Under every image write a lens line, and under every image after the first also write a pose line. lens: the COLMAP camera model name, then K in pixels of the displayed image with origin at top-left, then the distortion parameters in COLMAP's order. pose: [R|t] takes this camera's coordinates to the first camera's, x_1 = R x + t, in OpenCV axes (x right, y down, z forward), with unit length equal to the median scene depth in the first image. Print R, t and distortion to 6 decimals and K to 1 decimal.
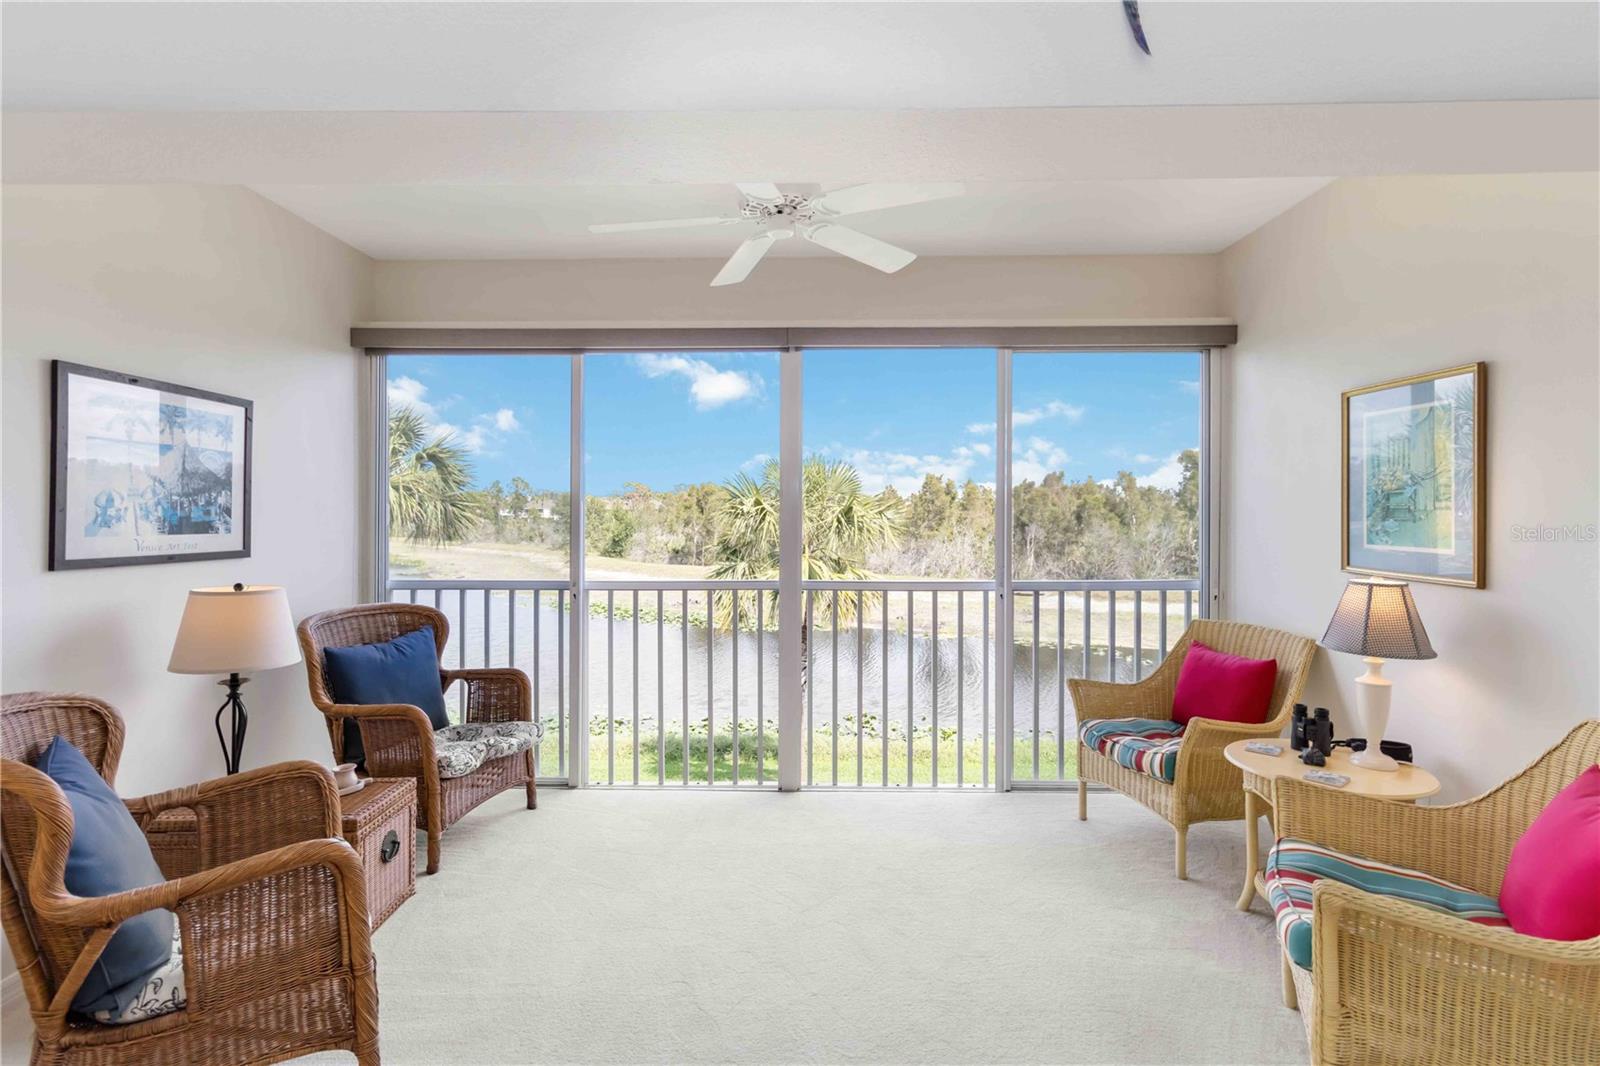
lens RADIAL K [[751.4, 0, 788.5], [0, 751.4, 519.7], [0, 0, 1]] dist [-0.000528, -0.000290]
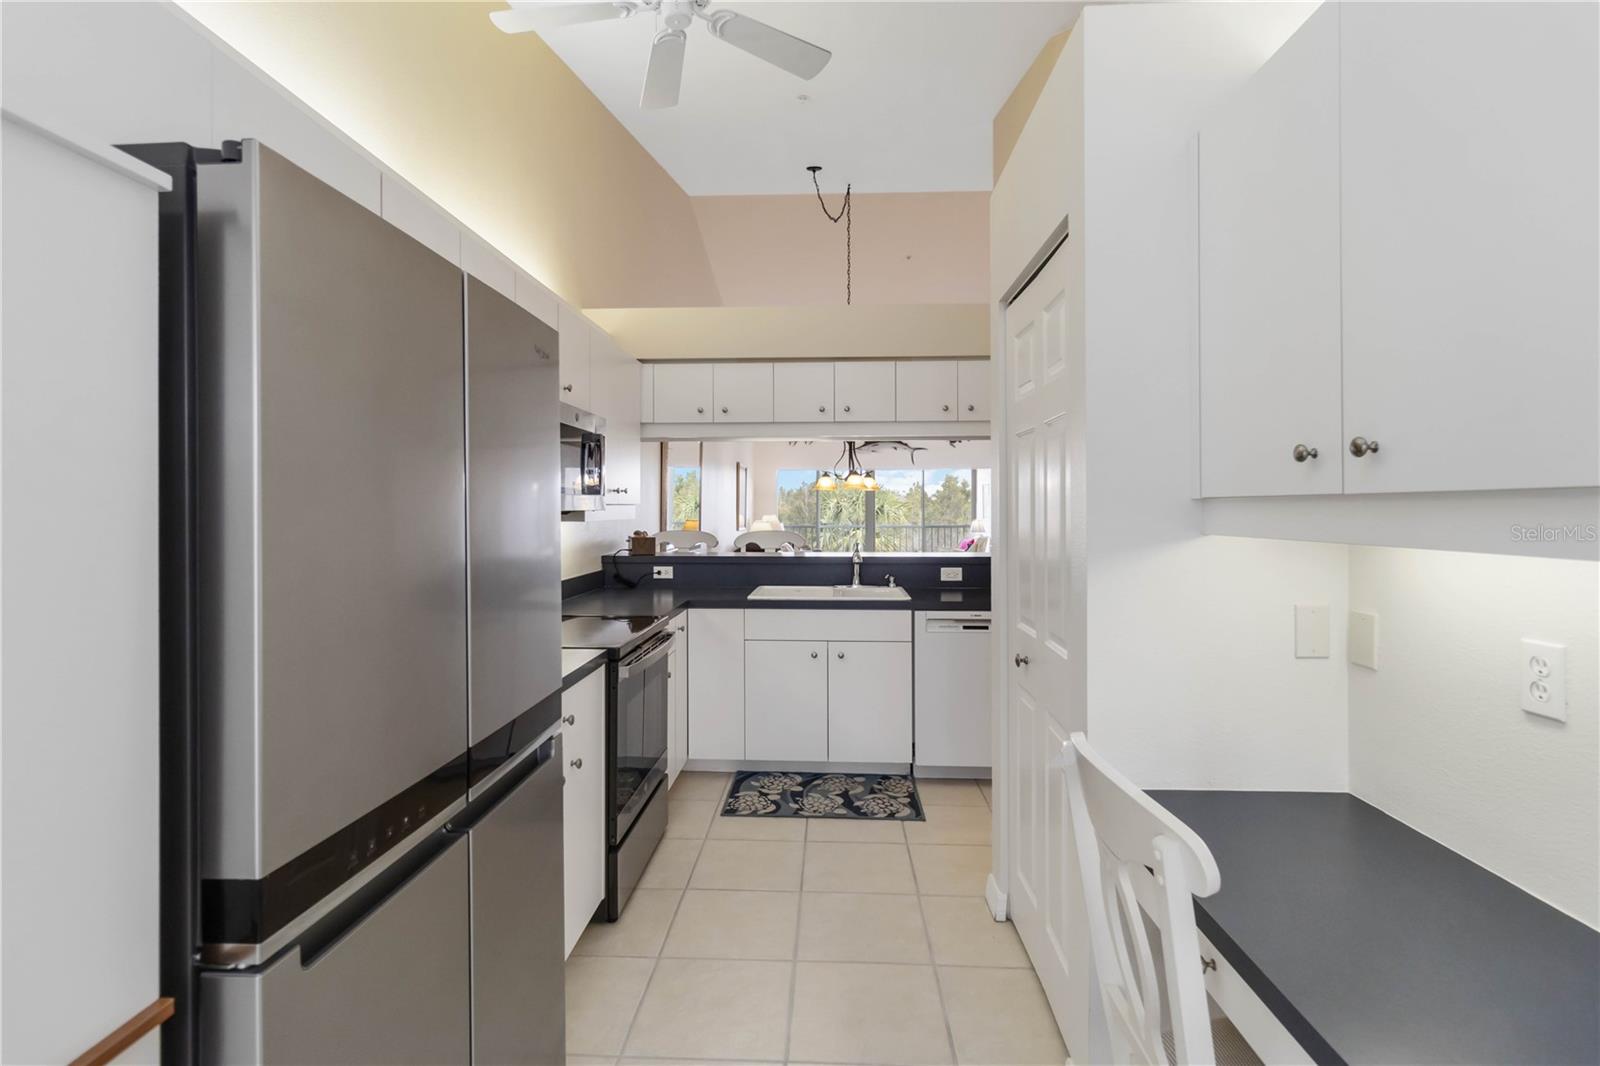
lens RADIAL K [[773.8, 0, 799.1], [0, 773.8, 511.1], [0, 0, 1]] dist [-0.002423, -0.000002]
pose [[0.999771, -0.002523, -0.021259, -0.022386], [0.002396, 0.999979, -0.005988, 0.002252], [0.021273, 0.005936, 0.999756, -0.241986]]
